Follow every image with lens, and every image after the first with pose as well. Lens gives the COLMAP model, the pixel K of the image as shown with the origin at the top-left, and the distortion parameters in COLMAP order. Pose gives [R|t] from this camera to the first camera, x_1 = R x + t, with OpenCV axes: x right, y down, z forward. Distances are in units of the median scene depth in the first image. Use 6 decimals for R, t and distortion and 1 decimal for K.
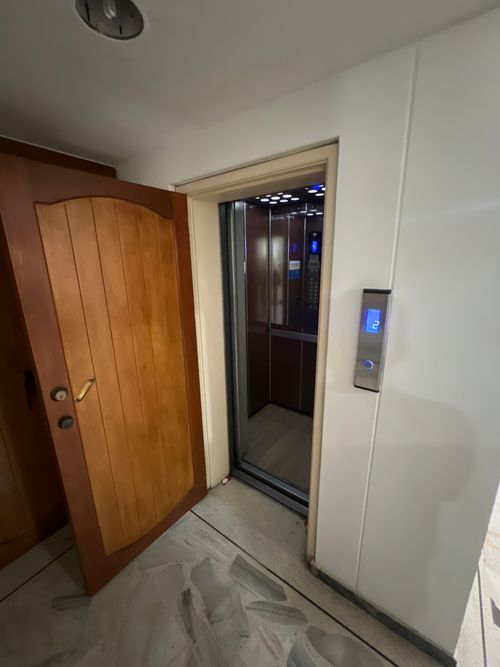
lens RADIAL K [[268.1, 0, 250.5], [0, 268.1, 331.0], [0, 0, 1]] dist [0.003525, 0.000518]
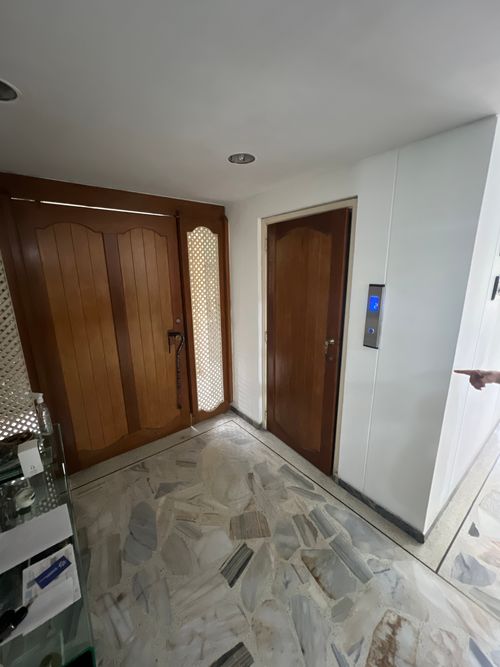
lens RADIAL K [[270.1, 0, 252.6], [0, 270.1, 333.8], [0, 0, 1]] dist [-0.003239, -0.000211]
pose [[0.965609, 0.068503, -0.250813, 0.127209], [-0.070180, 0.997532, 0.002263, 0.152384], [0.250349, 0.015417, 0.968033, -0.606305]]
